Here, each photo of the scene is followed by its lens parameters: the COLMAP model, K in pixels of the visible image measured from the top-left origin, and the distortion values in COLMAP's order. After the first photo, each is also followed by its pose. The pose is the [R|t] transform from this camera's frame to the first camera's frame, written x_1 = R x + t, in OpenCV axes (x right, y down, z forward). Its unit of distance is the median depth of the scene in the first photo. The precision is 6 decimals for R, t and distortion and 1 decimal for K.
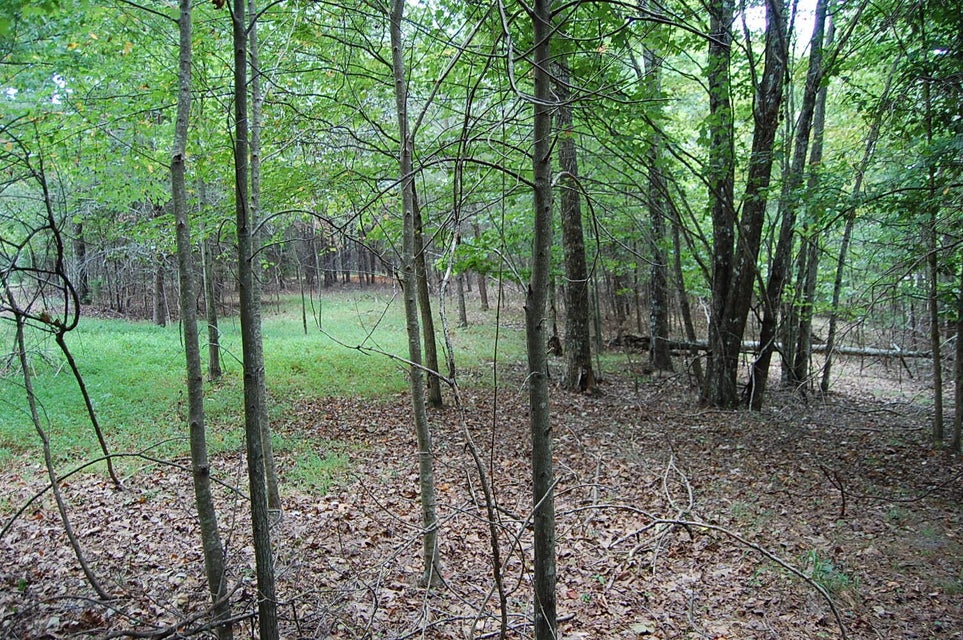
lens RADIAL K [[751.5, 0, 481.8], [0, 751.5, 319.0], [0, 0, 1]] dist [-0.092883, 0.037342]
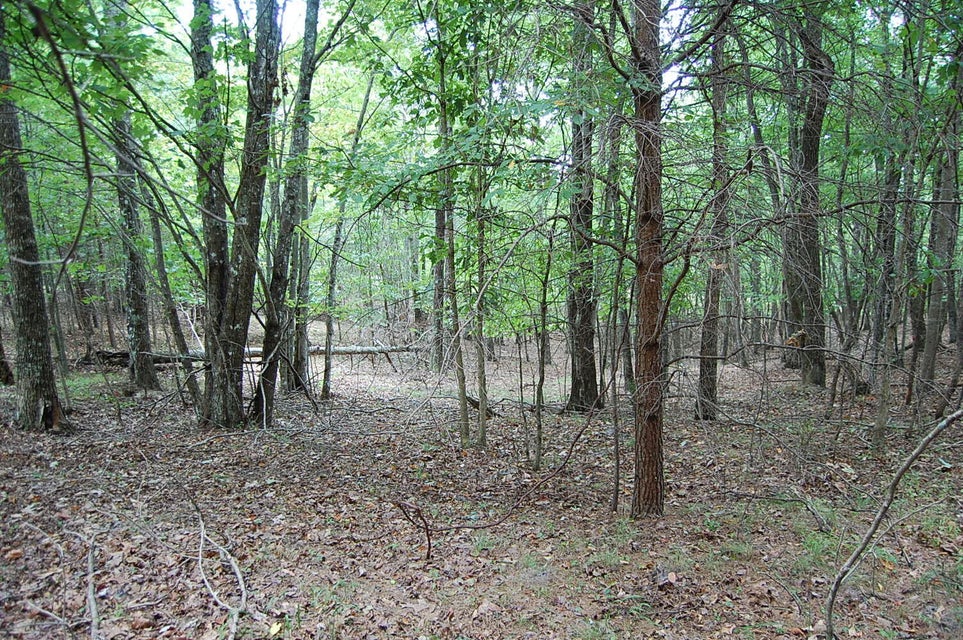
lens RADIAL K [[751.5, 0, 489.2], [0, 751.5, 338.2], [0, 0, 1]] dist [-0.092883, 0.037342]
pose [[0.769875, -0.064857, 0.634891, 0.014394], [0.053003, 0.997884, 0.037666, -0.001940], [-0.635990, 0.004653, 0.771683, 0.133768]]
